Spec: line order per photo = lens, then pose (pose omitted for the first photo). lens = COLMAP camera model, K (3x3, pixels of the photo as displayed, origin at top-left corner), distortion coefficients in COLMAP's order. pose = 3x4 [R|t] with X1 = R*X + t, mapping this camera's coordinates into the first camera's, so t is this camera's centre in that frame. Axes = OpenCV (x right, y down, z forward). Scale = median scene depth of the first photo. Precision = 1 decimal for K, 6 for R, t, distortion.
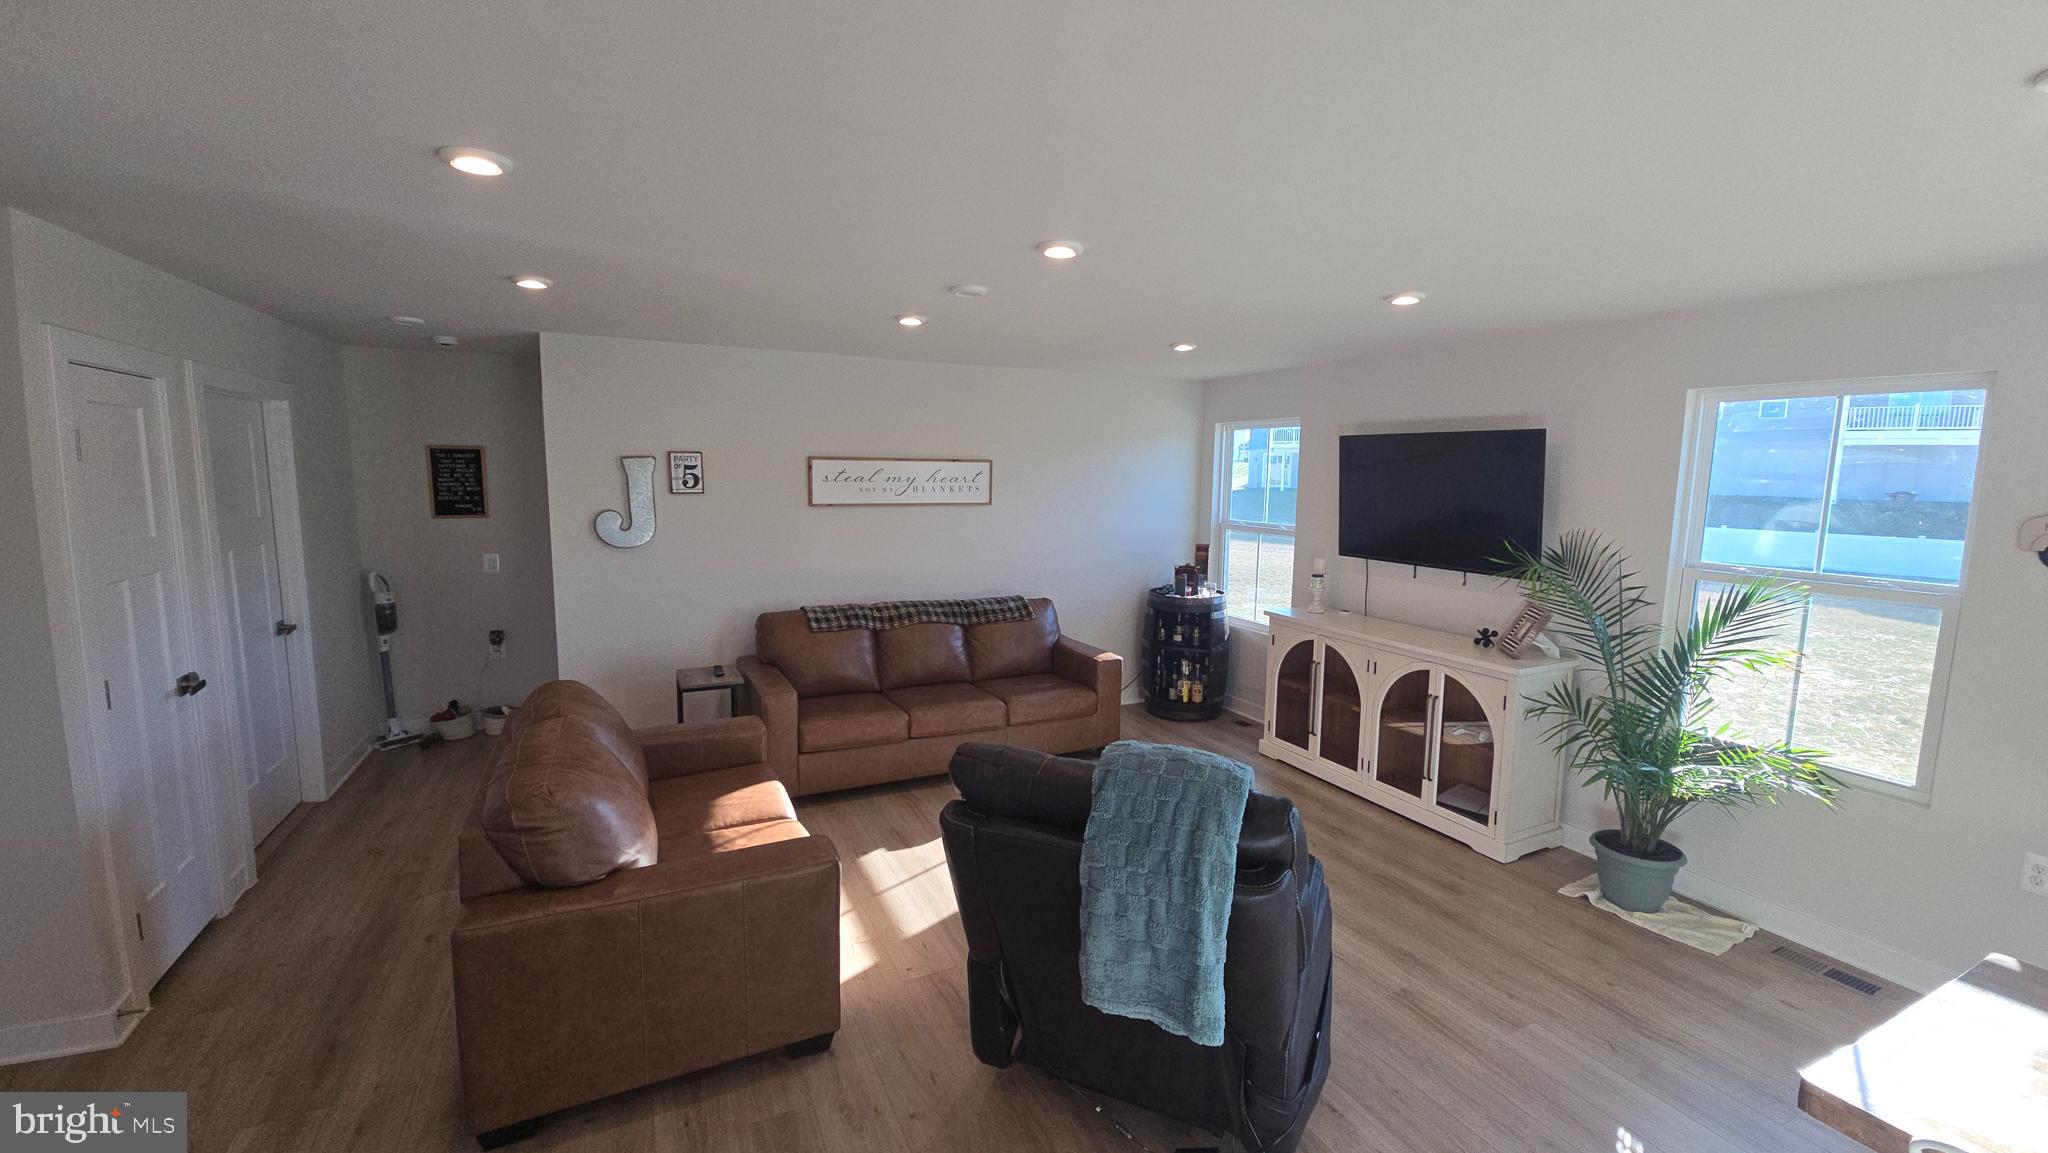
lens RADIAL K [[828.0, 0, 1034.2], [0, 828.0, 574.7], [0, 0, 1]] dist [0.004909, -0.003465]
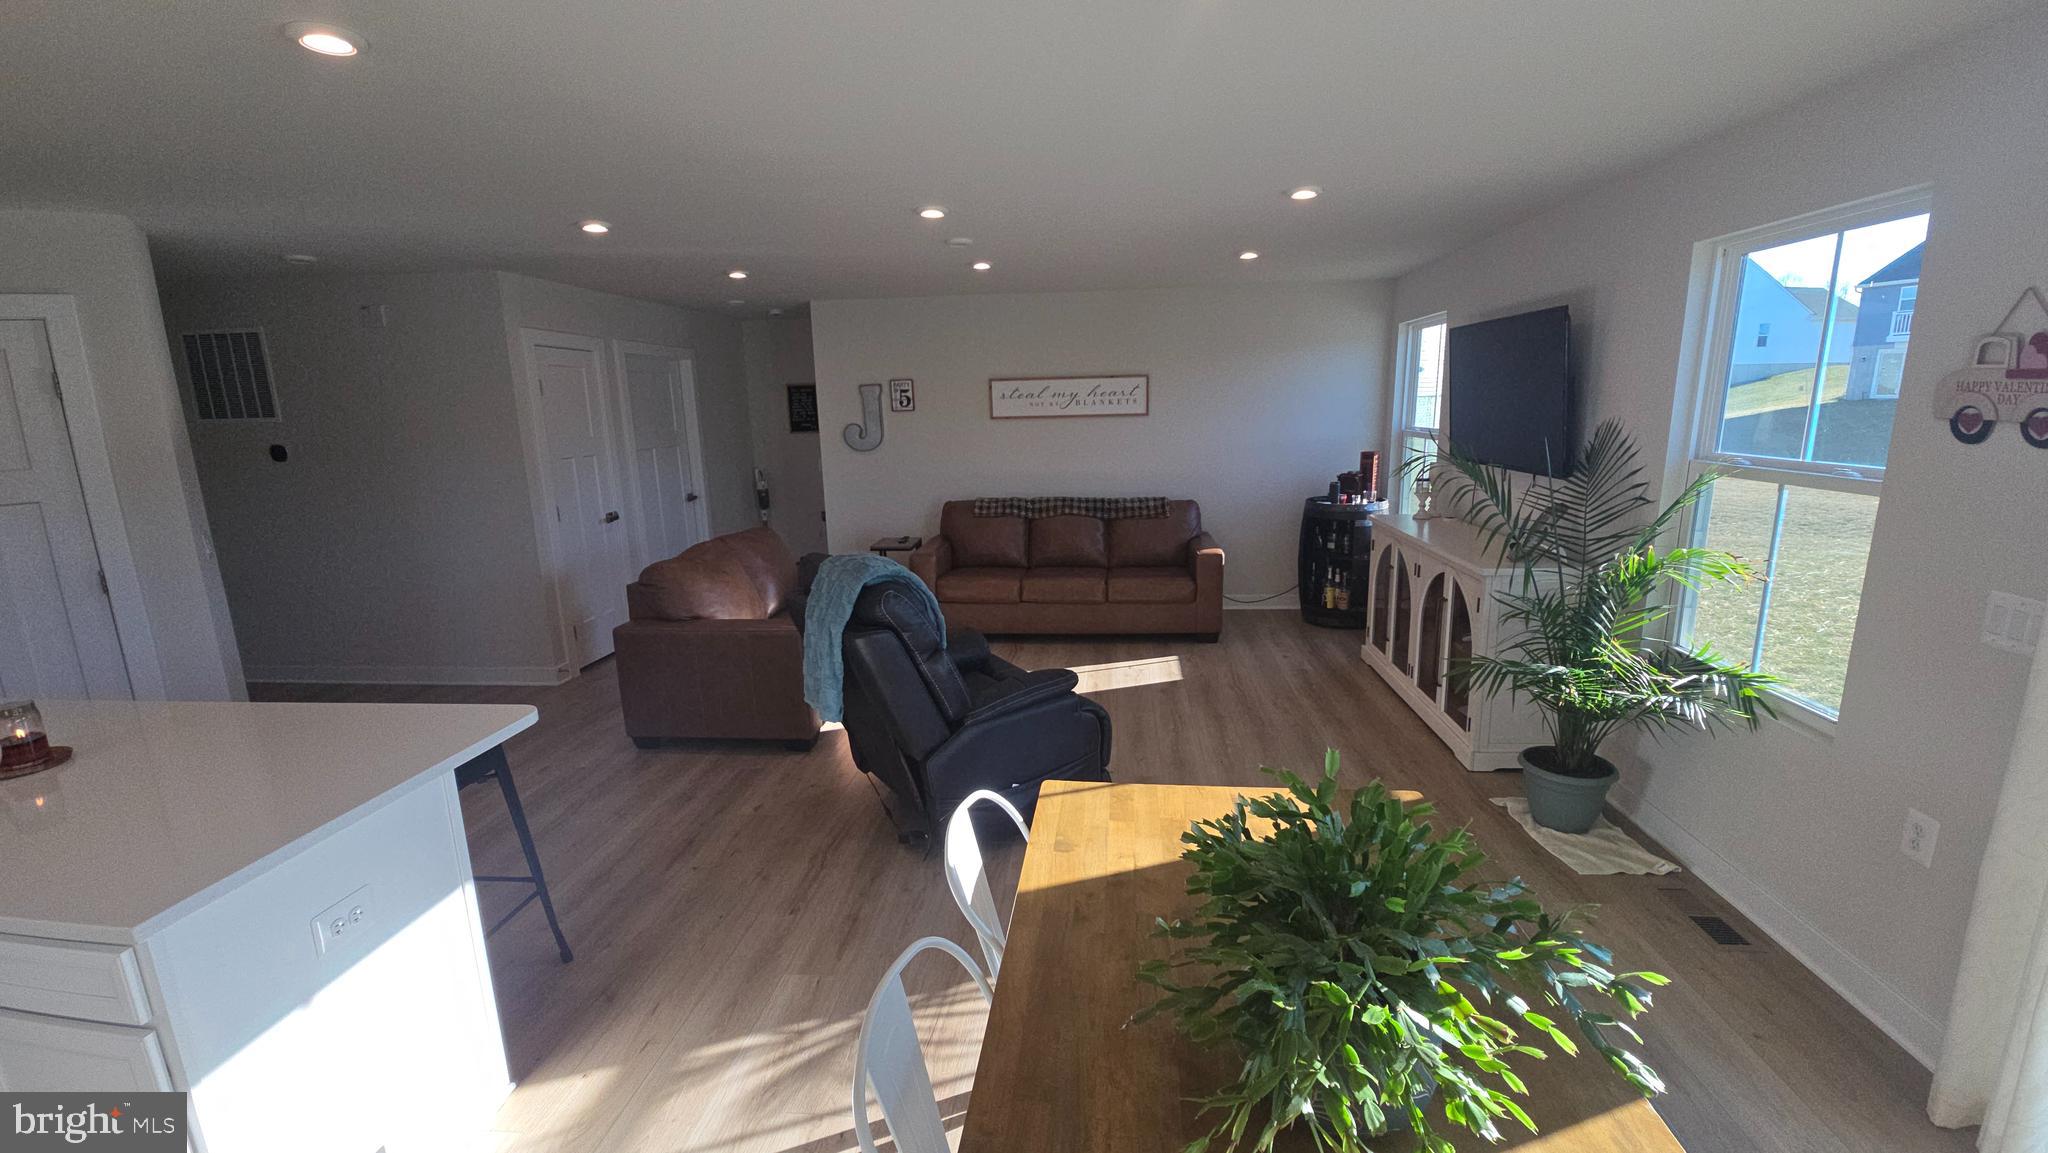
lens RADIAL K [[826.9, 0, 1034.2], [0, 826.9, 575.5], [0, 0, 1]] dist [0.000016, -0.000028]
pose [[0.849503, 0.075399, -0.522169, 0.494729], [-0.031286, 0.995193, 0.092803, 0.038491], [0.526656, -0.062500, 0.847778, -0.054901]]
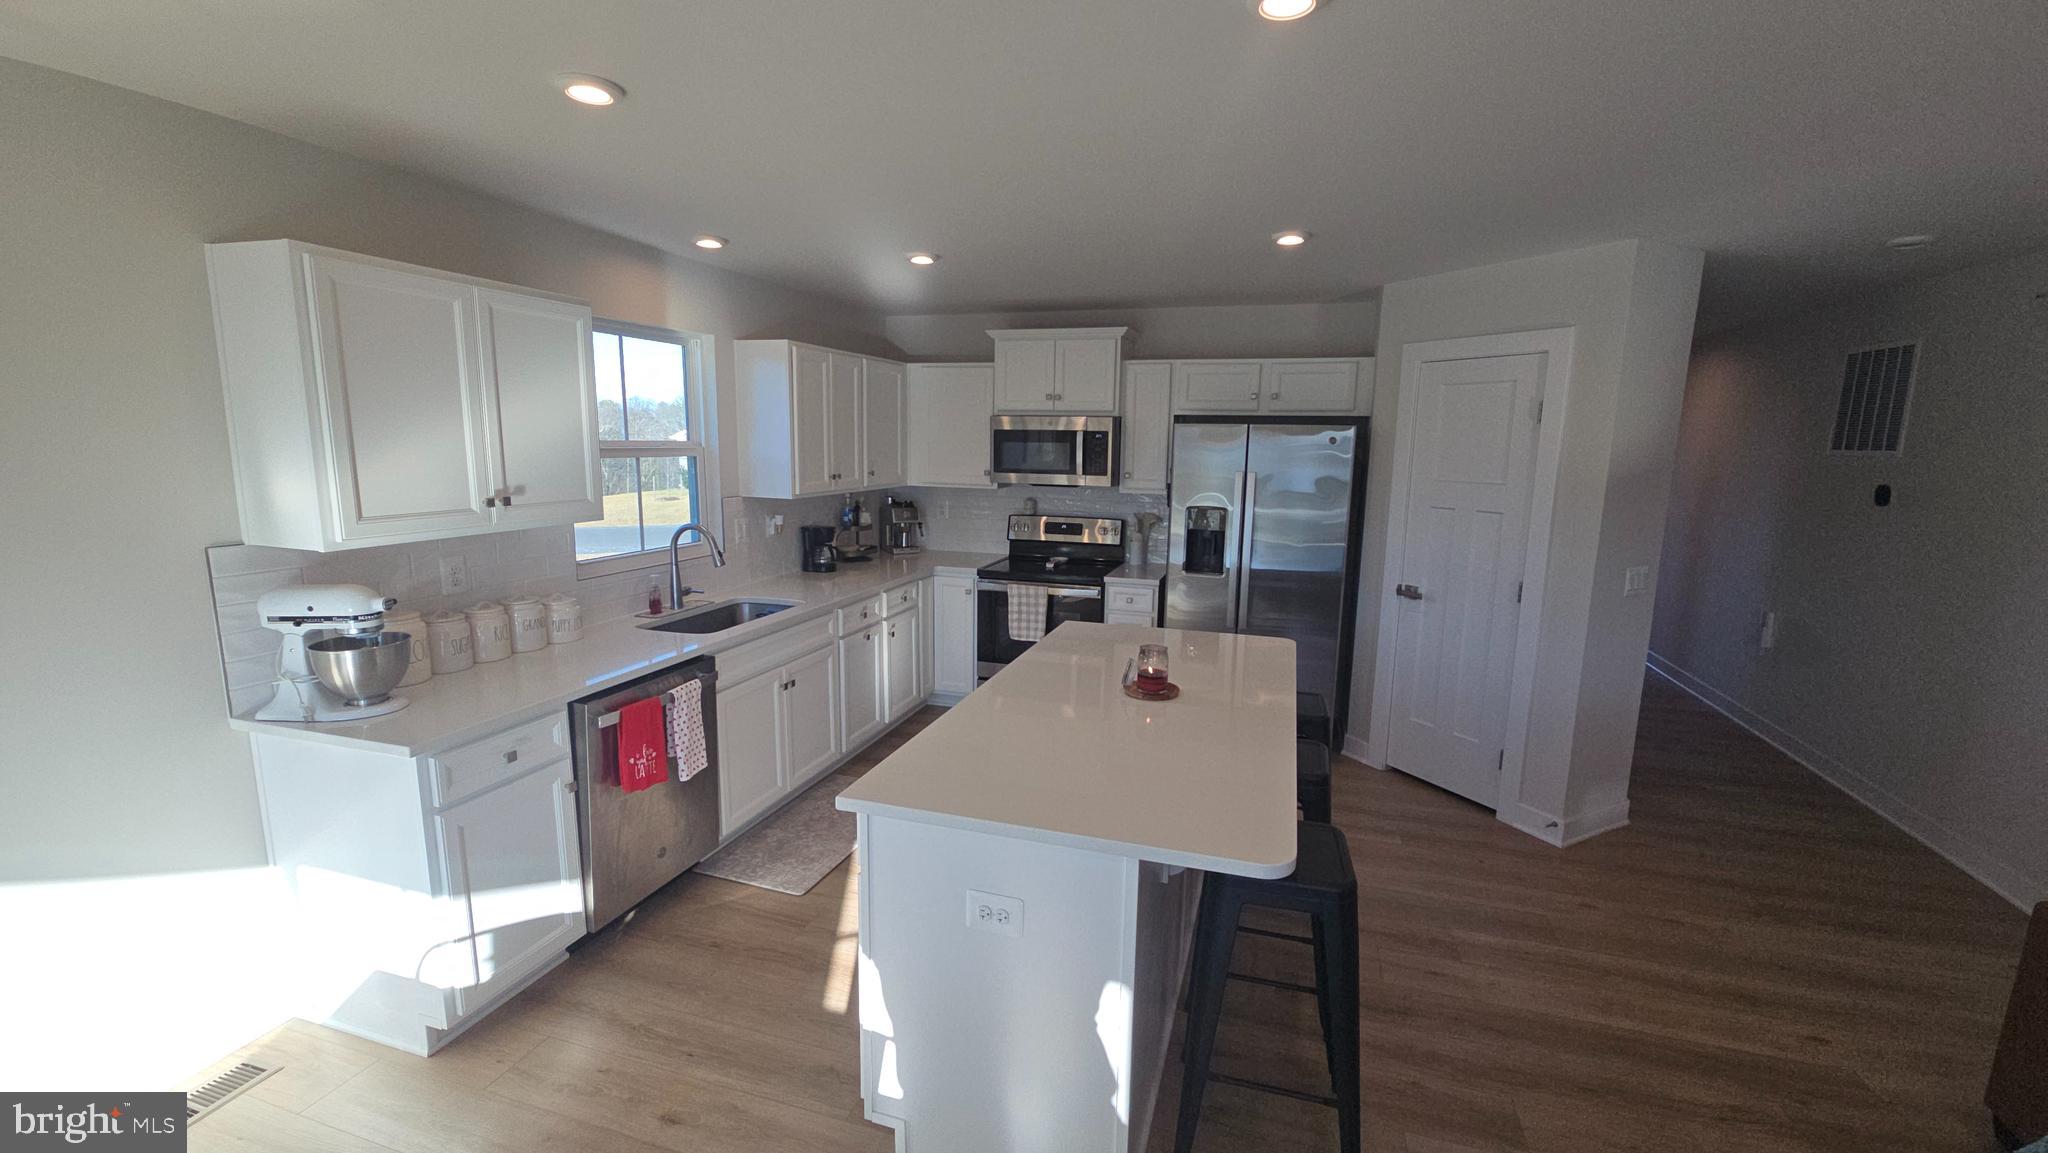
lens RADIAL K [[828.0, 0, 1034.2], [0, 828.0, 574.7], [0, 0, 1]] dist [0.004909, -0.003465]
pose [[-0.686906, 0.096048, -0.720371, 0.321646], [-0.114640, 0.964497, 0.237912, -0.012116], [0.717647, 0.246007, -0.651509, 0.289783]]
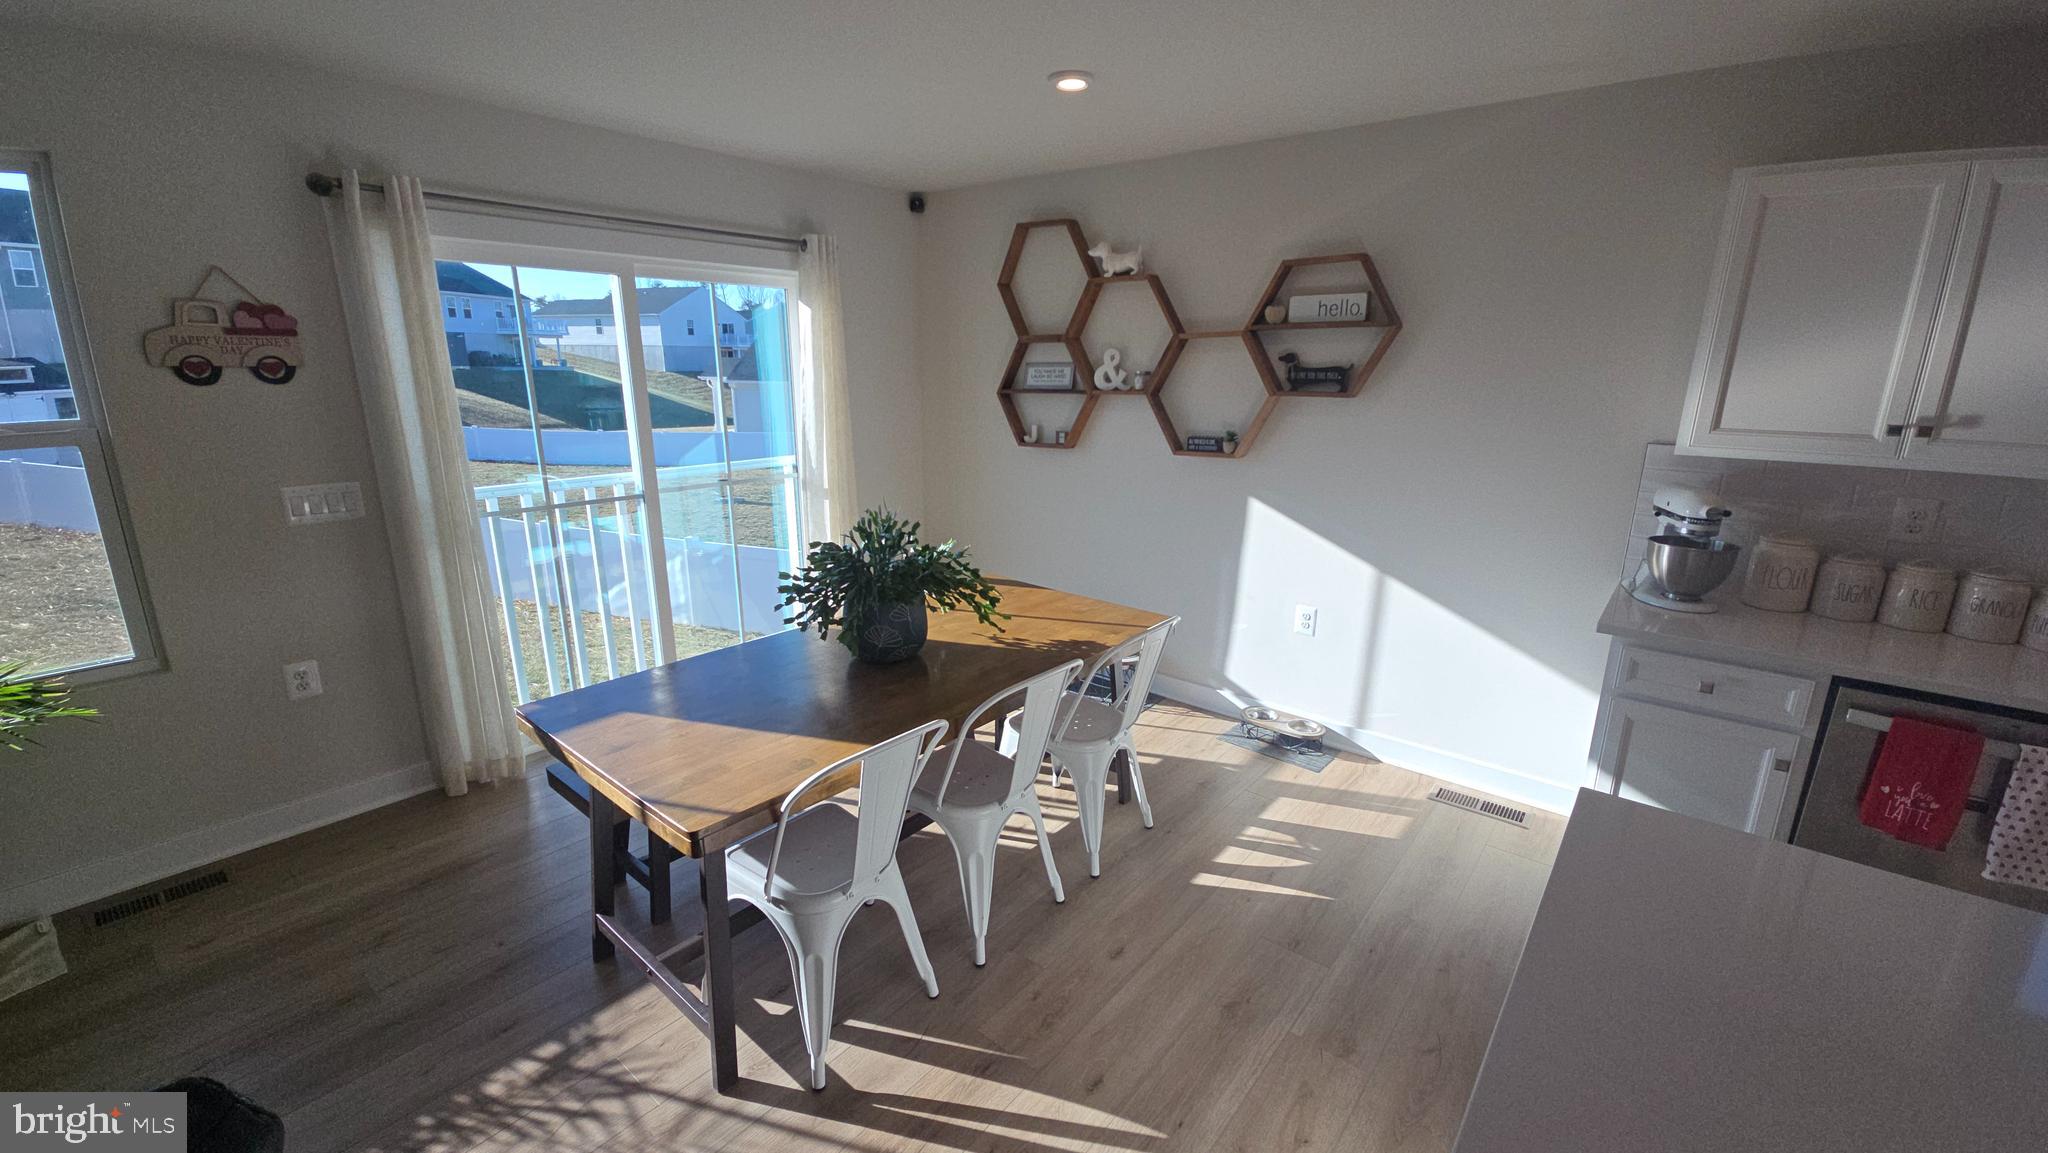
lens RADIAL K [[826.9, 0, 1034.2], [0, 826.9, 575.5], [0, 0, 1]] dist [0.000016, -0.000028]
pose [[-0.418296, -0.248372, 0.873694, -0.035130], [0.098248, 0.943873, 0.315360, -0.002390], [-0.902982, 0.217752, -0.370416, 0.281209]]
